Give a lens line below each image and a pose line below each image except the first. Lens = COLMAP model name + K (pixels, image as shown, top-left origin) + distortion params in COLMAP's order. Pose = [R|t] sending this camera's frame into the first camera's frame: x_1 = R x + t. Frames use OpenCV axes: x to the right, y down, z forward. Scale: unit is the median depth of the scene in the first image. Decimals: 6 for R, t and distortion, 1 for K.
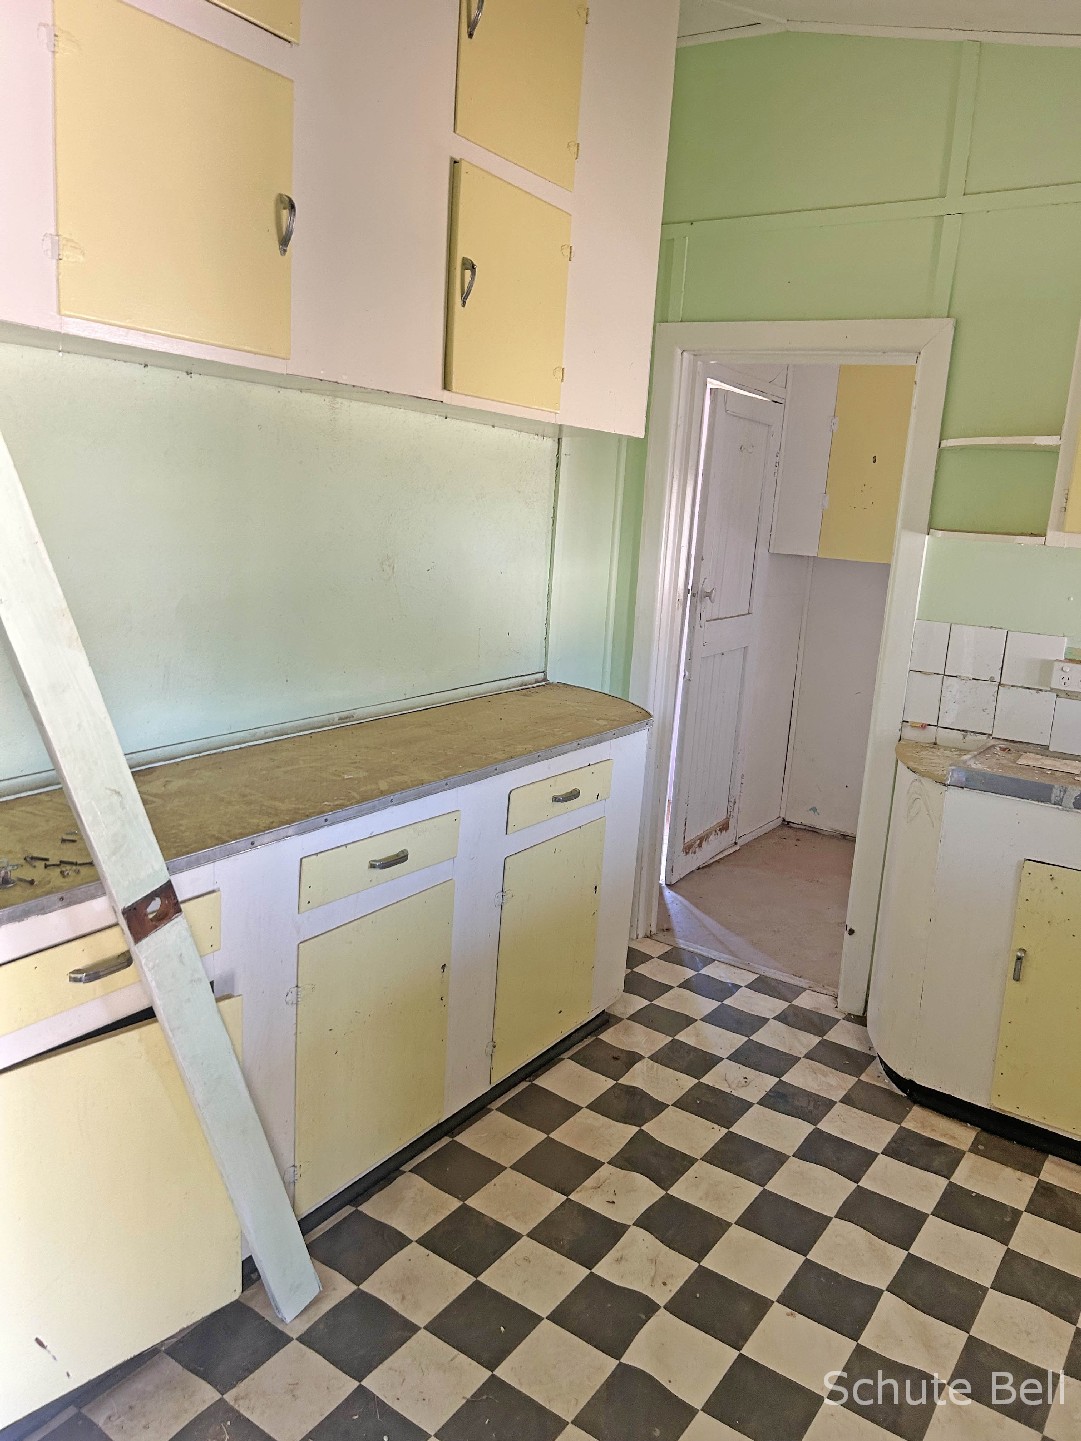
lens RADIAL K [[1092.3, 0, 528.8], [0, 1092.3, 719.1], [0, 0, 1]] dist [0.041369, -0.041821]
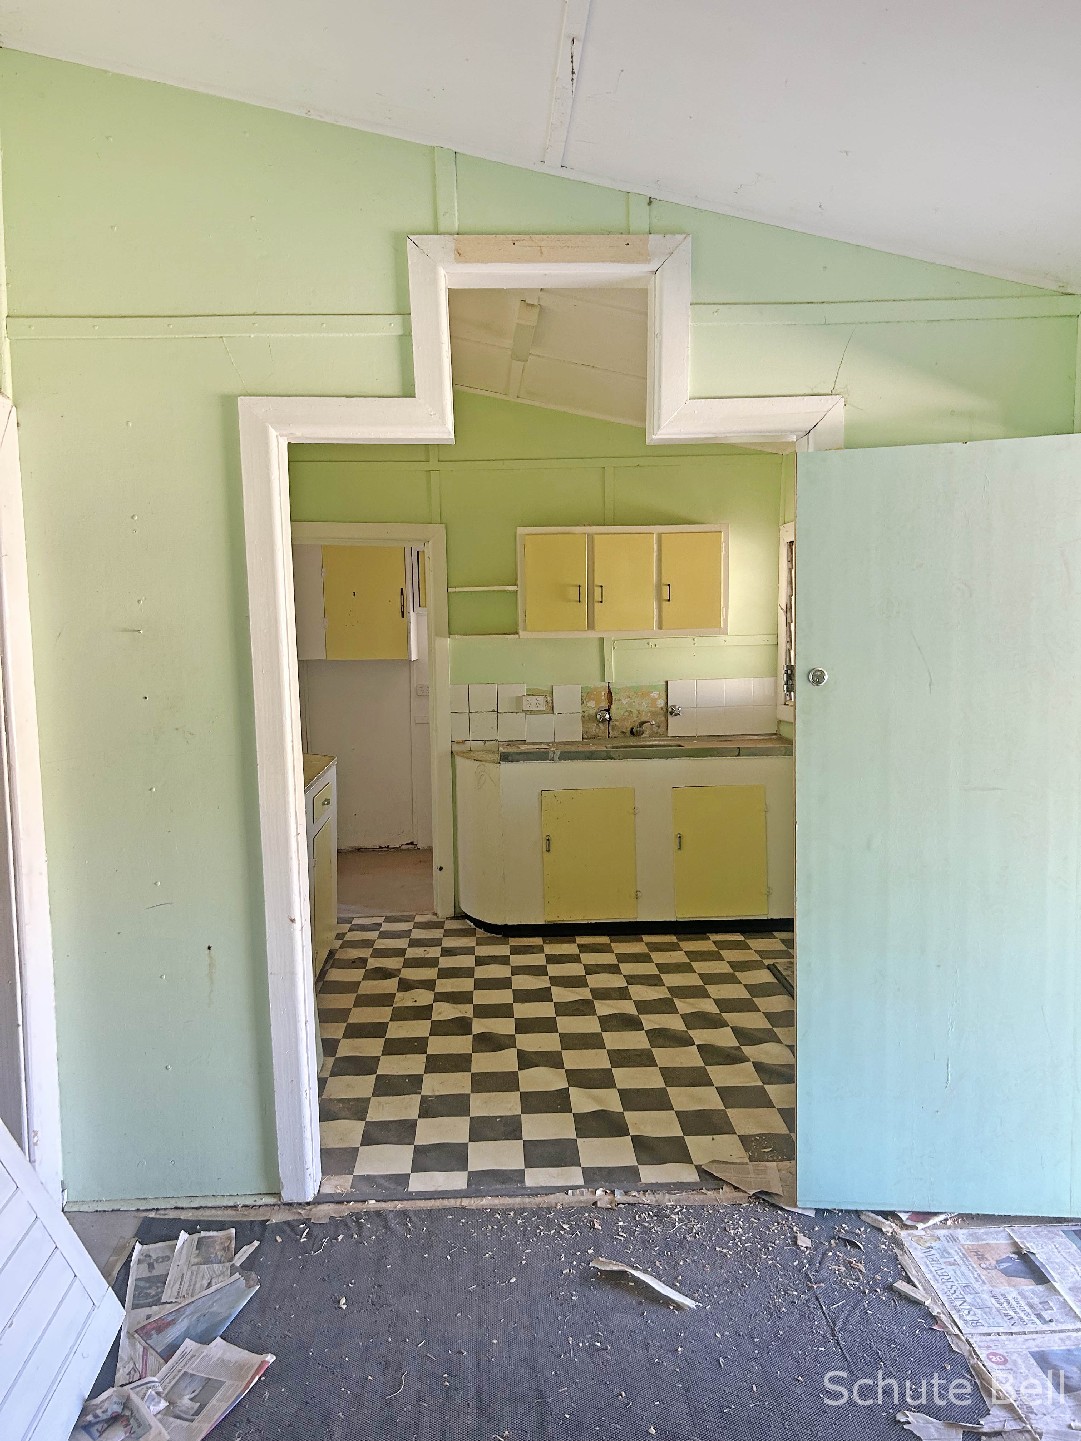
lens RADIAL K [[1092.3, 0, 518.5], [0, 1092.3, 723.4], [0, 0, 1]] dist [0.041369, -0.041821]
pose [[0.797542, -0.132876, 0.588448, -0.679735], [0.185254, 0.982254, -0.029280, 0.050824], [-0.574115, 0.132364, 0.808005, -0.559360]]
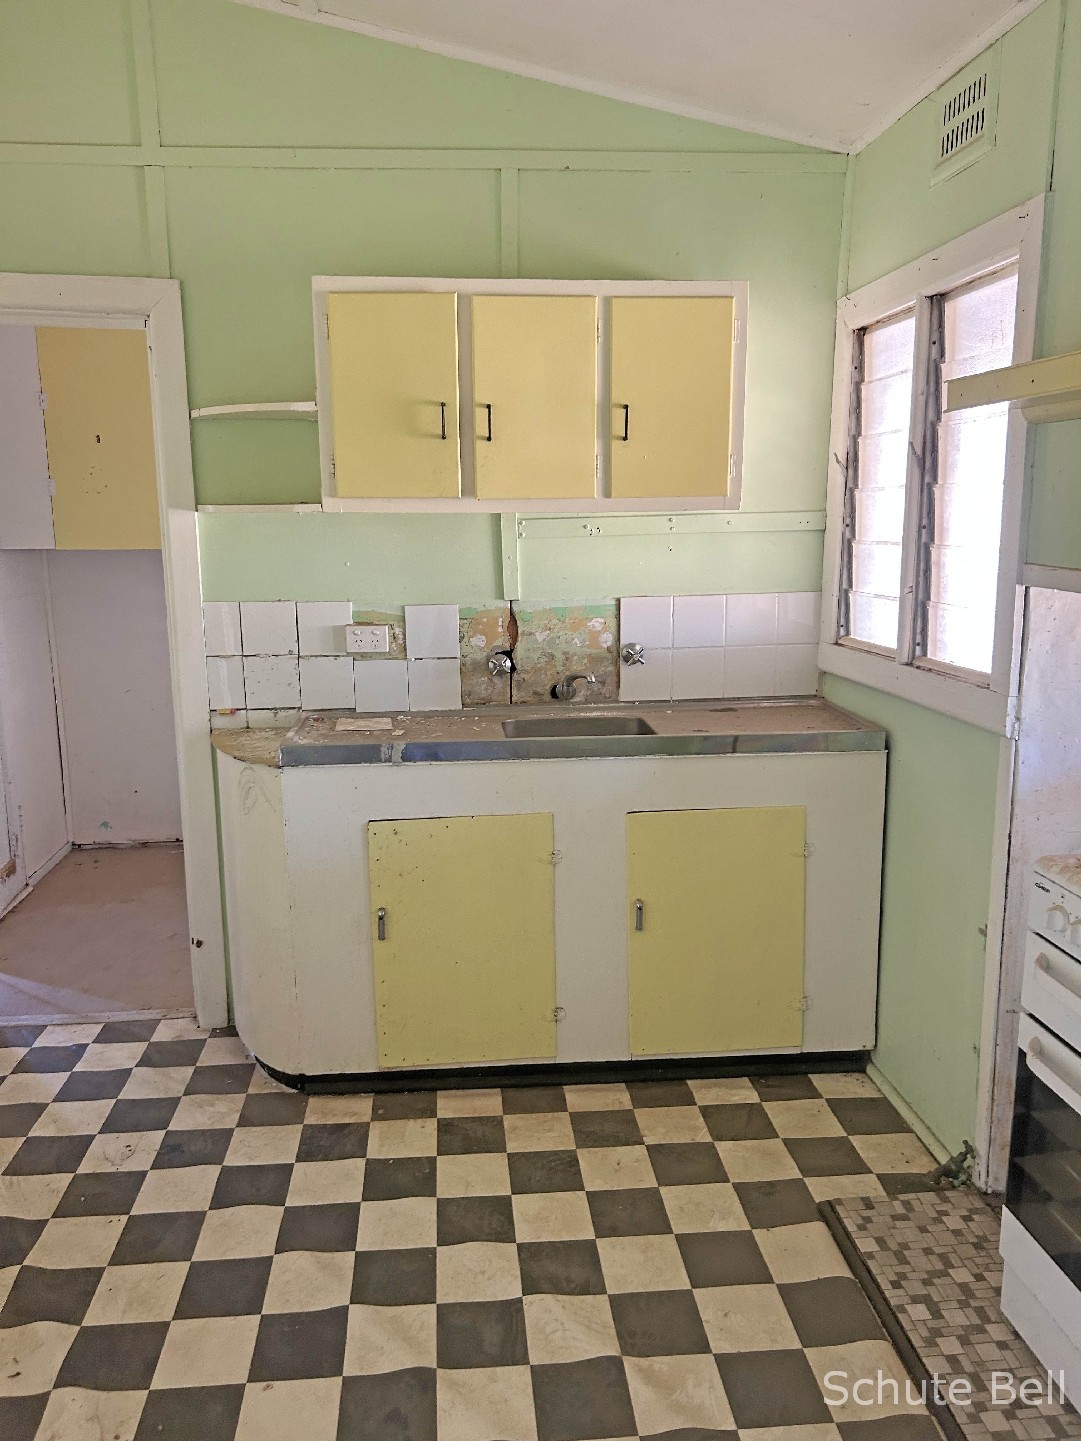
lens RADIAL K [[1092.3, 0, 533.2], [0, 1092.3, 719.7], [0, 0, 1]] dist [0.041369, -0.041821]
pose [[0.763513, -0.187294, 0.618036, -0.033723], [0.182187, 0.980617, 0.072101, -0.008560], [-0.619561, 0.057548, 0.782836, 0.101543]]
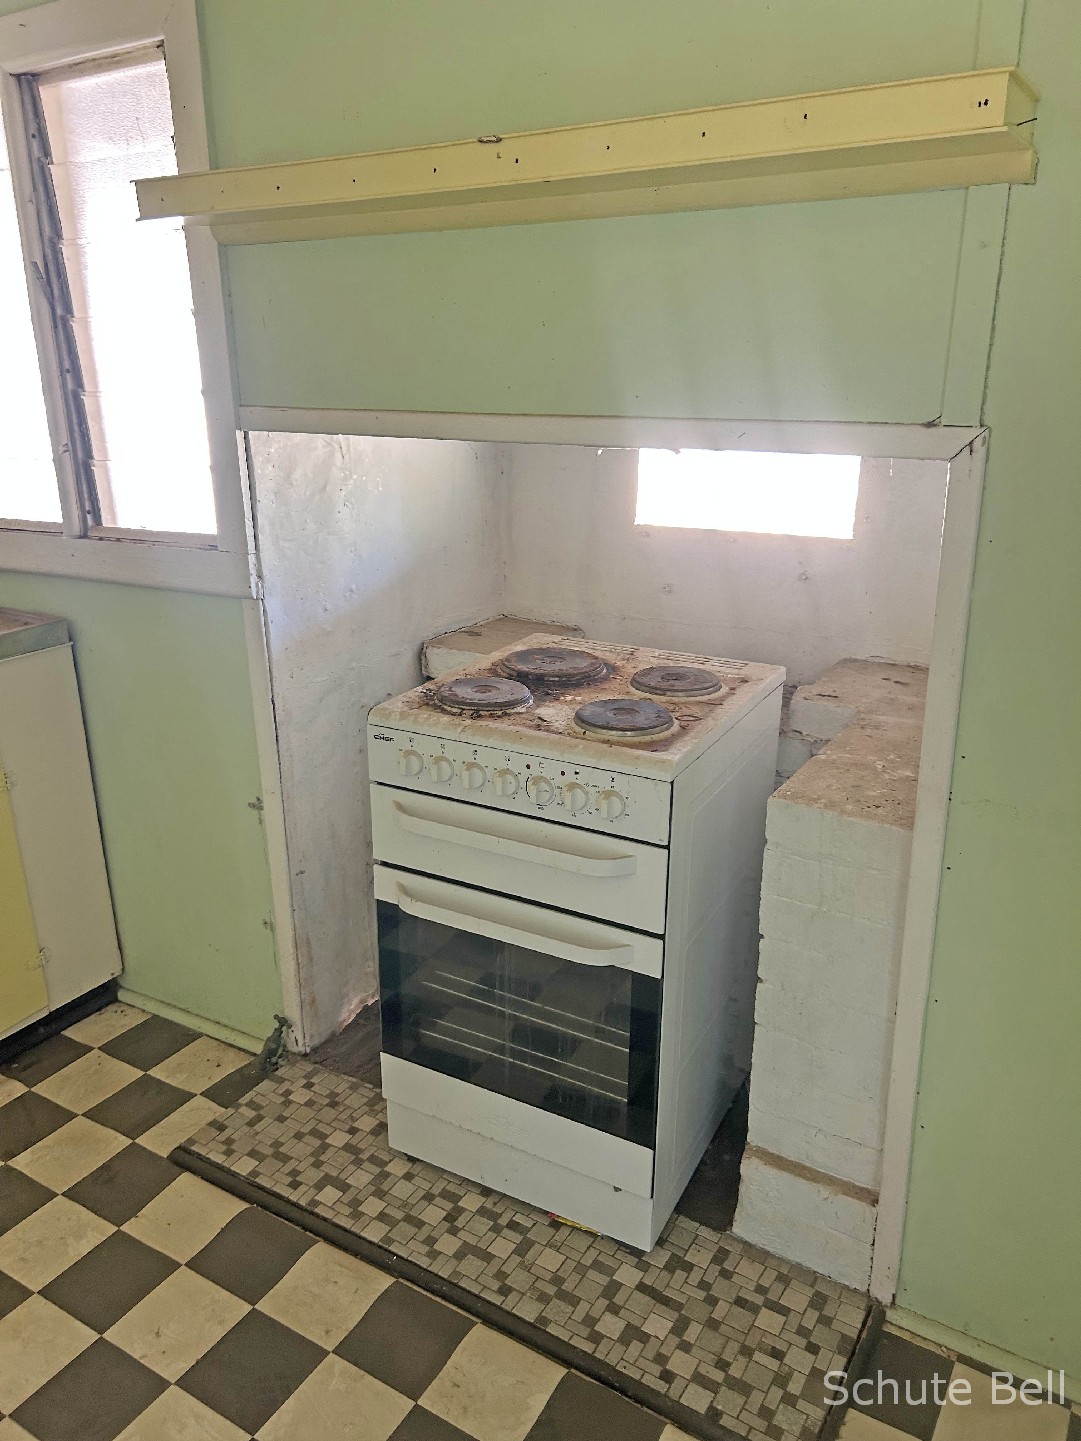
lens RADIAL K [[1092.3, 0, 536.9], [0, 1092.3, 721.1], [0, 0, 1]] dist [0.041369, -0.041821]
pose [[-0.063303, -0.364403, 0.929087, -0.015671], [0.207668, 0.905767, 0.369406, -0.035708], [-0.976149, 0.216326, 0.018337, 0.331594]]
